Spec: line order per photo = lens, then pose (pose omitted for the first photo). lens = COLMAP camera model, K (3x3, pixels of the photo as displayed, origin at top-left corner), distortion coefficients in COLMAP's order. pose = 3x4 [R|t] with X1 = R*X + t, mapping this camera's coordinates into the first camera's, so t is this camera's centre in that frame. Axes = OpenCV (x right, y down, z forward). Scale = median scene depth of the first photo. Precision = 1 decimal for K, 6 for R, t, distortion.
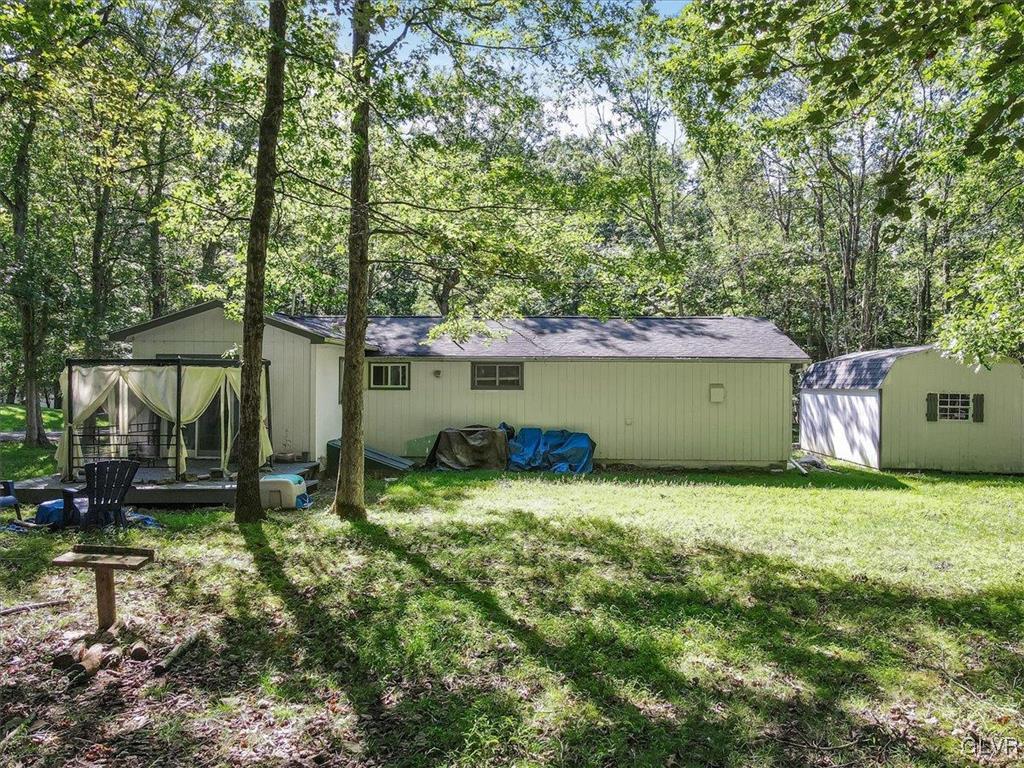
lens RADIAL K [[746.6, 0, 512.0], [0, 746.6, 384.0], [0, 0, 1]] dist [0.022018, -0.001699]
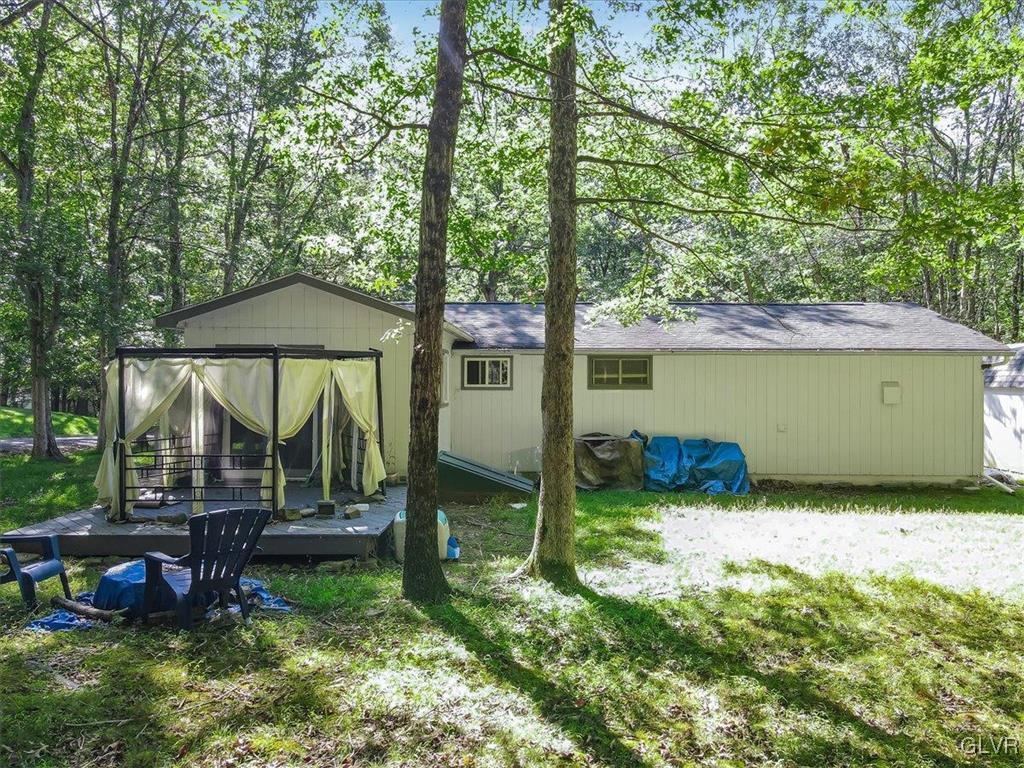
lens RADIAL K [[746.6, 0, 512.0], [0, 746.6, 384.0], [0, 0, 1]] dist [0.022018, -0.001699]
pose [[0.999895, -0.002546, 0.014254, -0.150724], [0.002525, 0.999996, 0.001491, 0.000267], [-0.014258, -0.001455, 0.999897, 0.188439]]
